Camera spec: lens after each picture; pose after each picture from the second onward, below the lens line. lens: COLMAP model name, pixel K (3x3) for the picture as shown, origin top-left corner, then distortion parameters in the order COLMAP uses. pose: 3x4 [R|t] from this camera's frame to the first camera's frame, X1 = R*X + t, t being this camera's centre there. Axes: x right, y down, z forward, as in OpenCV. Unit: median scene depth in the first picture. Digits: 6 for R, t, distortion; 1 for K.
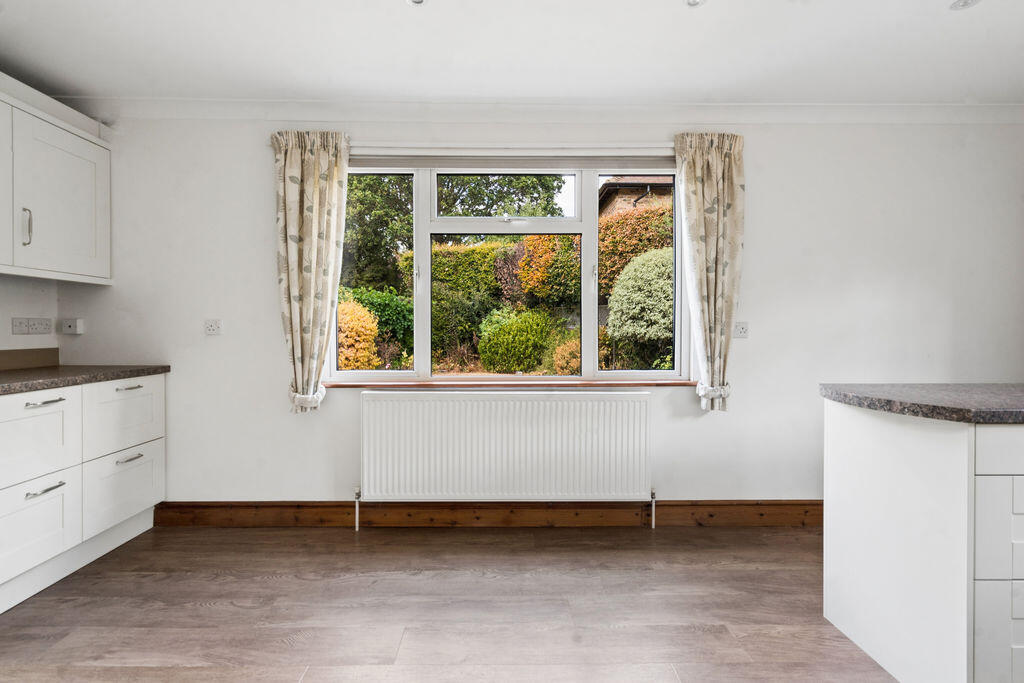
lens RADIAL K [[526.4, 0, 505.6], [0, 526.4, 337.3], [0, 0, 1]] dist [0.001977, -0.000219]
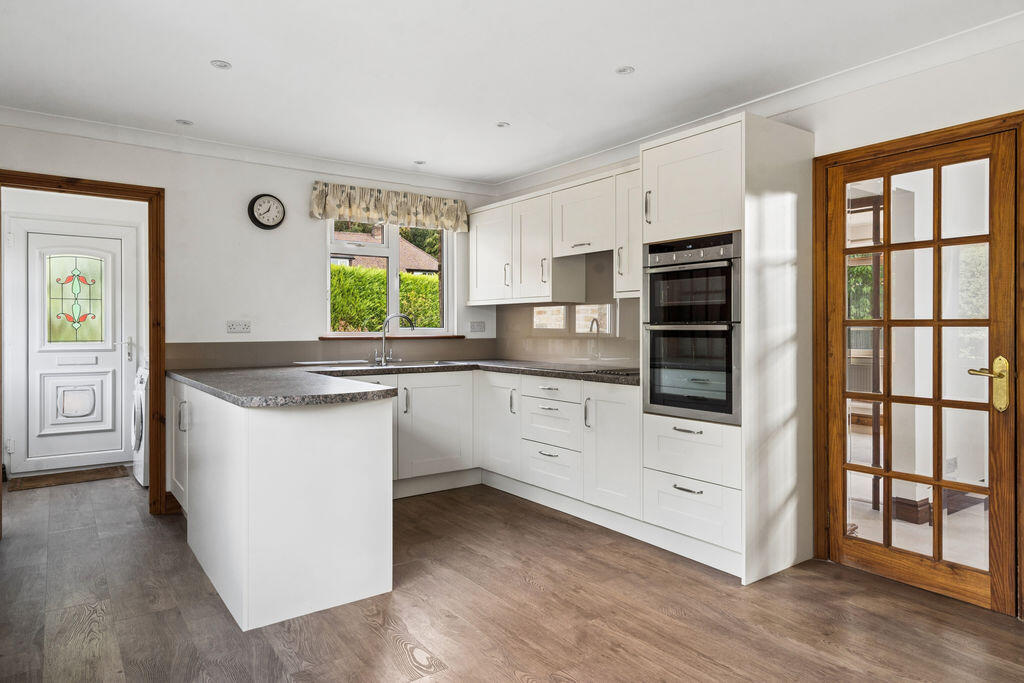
lens RADIAL K [[631.2, 0, 514.4], [0, 631.2, 331.8], [0, 0, 1]] dist [0.001806, 0.005585]
pose [[-0.570170, -0.006292, 0.821503, -0.543347], [0.011047, 0.999822, 0.015325, -0.038593], [-0.821453, 0.017813, -0.569999, 1.030349]]
